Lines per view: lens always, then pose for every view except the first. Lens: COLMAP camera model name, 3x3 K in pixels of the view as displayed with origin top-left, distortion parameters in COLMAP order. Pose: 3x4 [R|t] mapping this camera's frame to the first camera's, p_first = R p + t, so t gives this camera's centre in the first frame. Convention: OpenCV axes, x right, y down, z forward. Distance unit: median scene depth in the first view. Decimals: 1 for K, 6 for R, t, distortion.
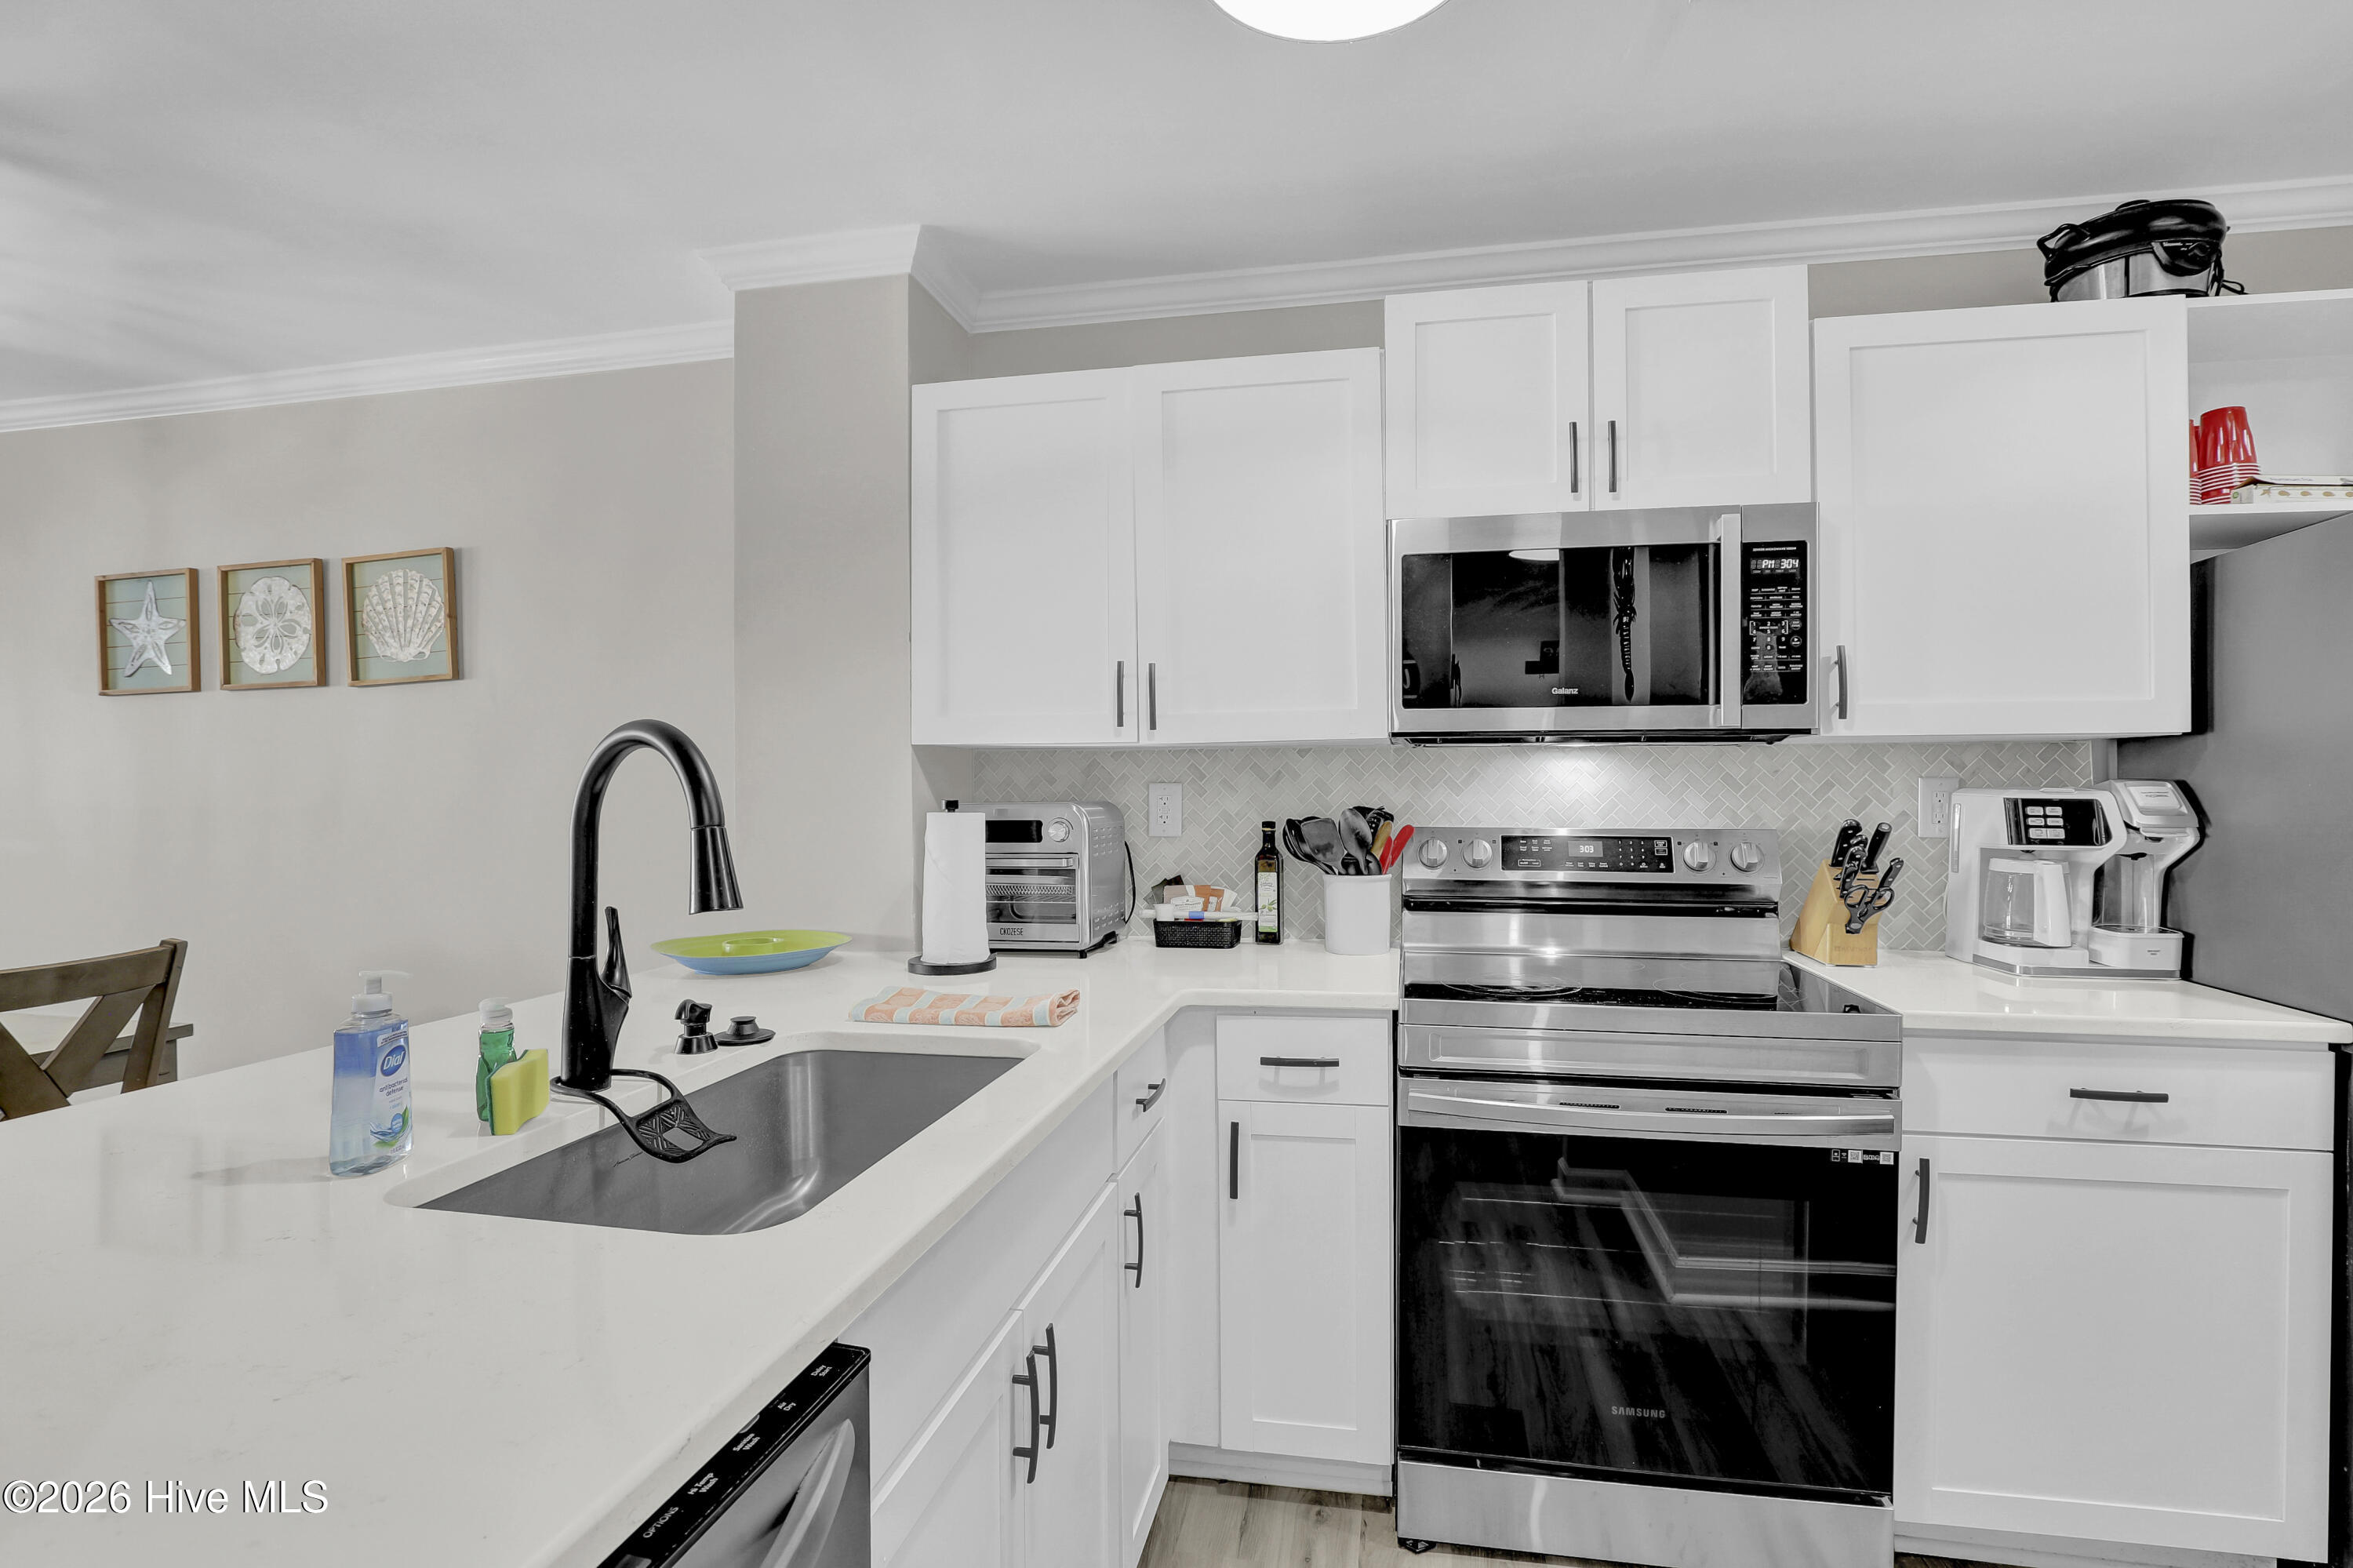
lens RADIAL K [[1103.9, 0, 1200.1], [0, 1103.9, 787.1], [0, 0, 1]] dist [-0.044742, 0.011788]
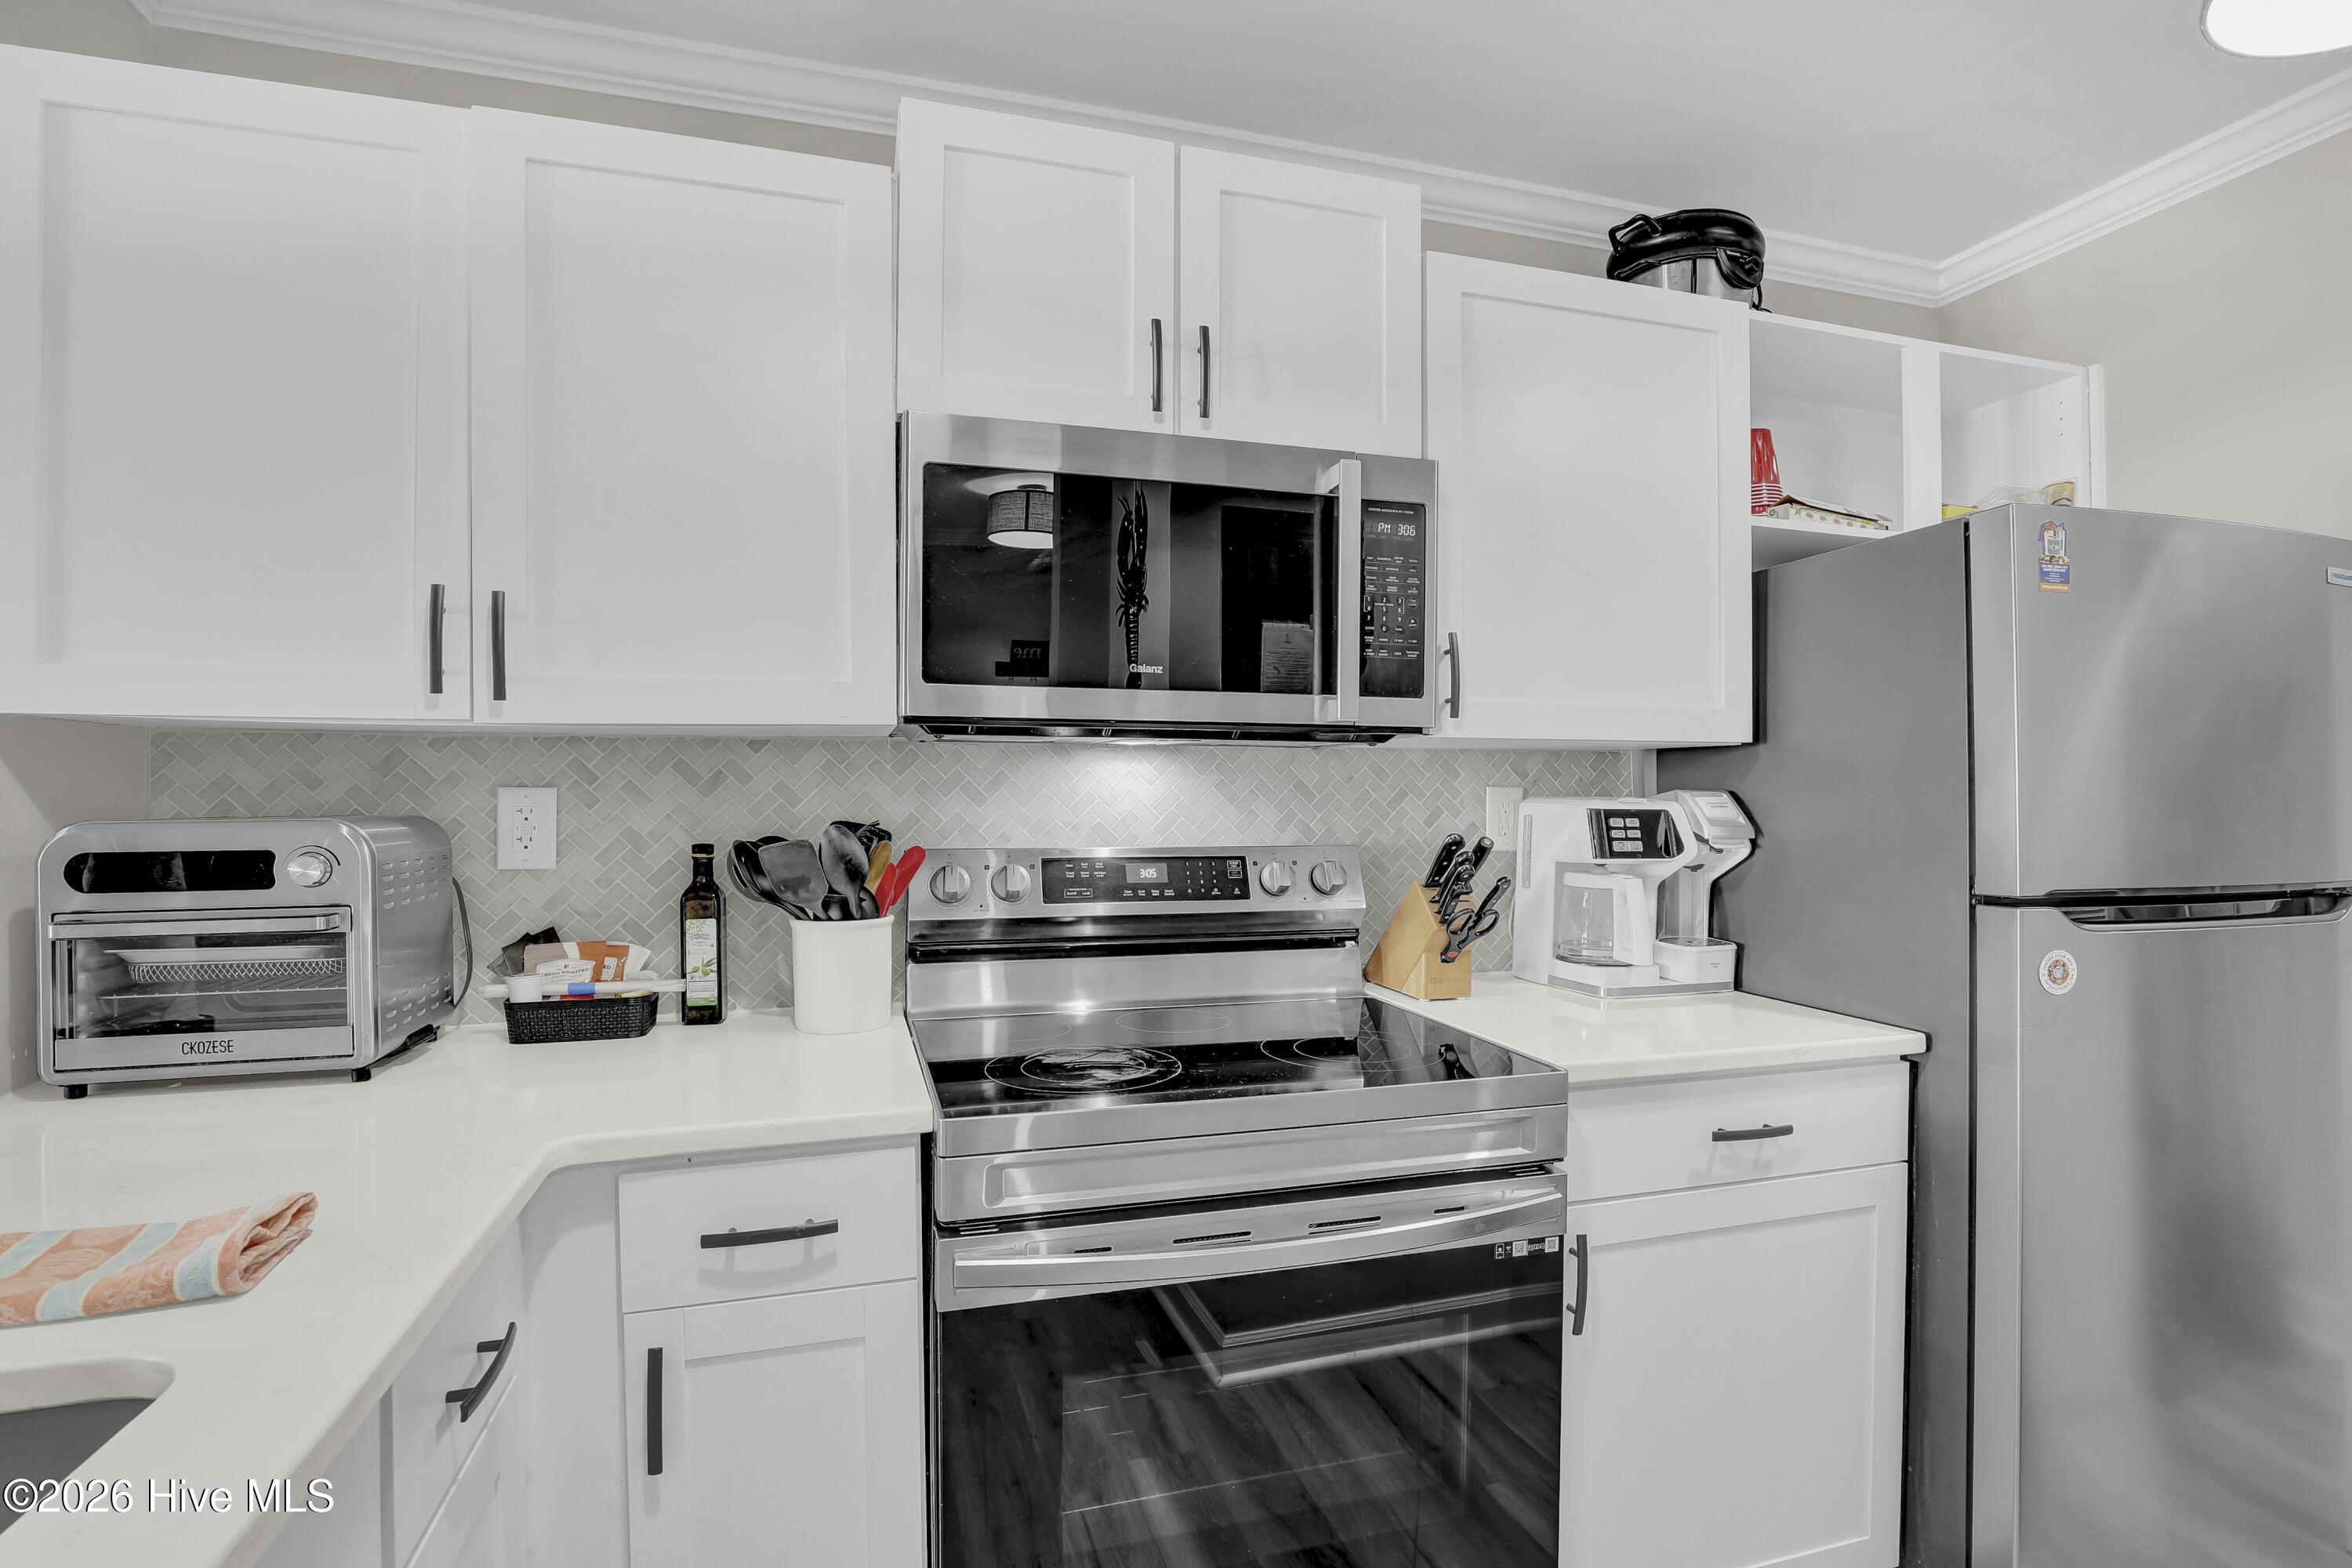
lens RADIAL K [[980.7, 0, 1181.6], [0, 980.7, 794.6], [0, 0, 1]] dist [-0.024423, 0.000257]
pose [[0.855568, 0.002616, 0.517683, 0.003741], [-0.003679, 0.999993, 0.001028, -0.001682], [-0.517677, -0.002784, 0.855572, 0.411016]]
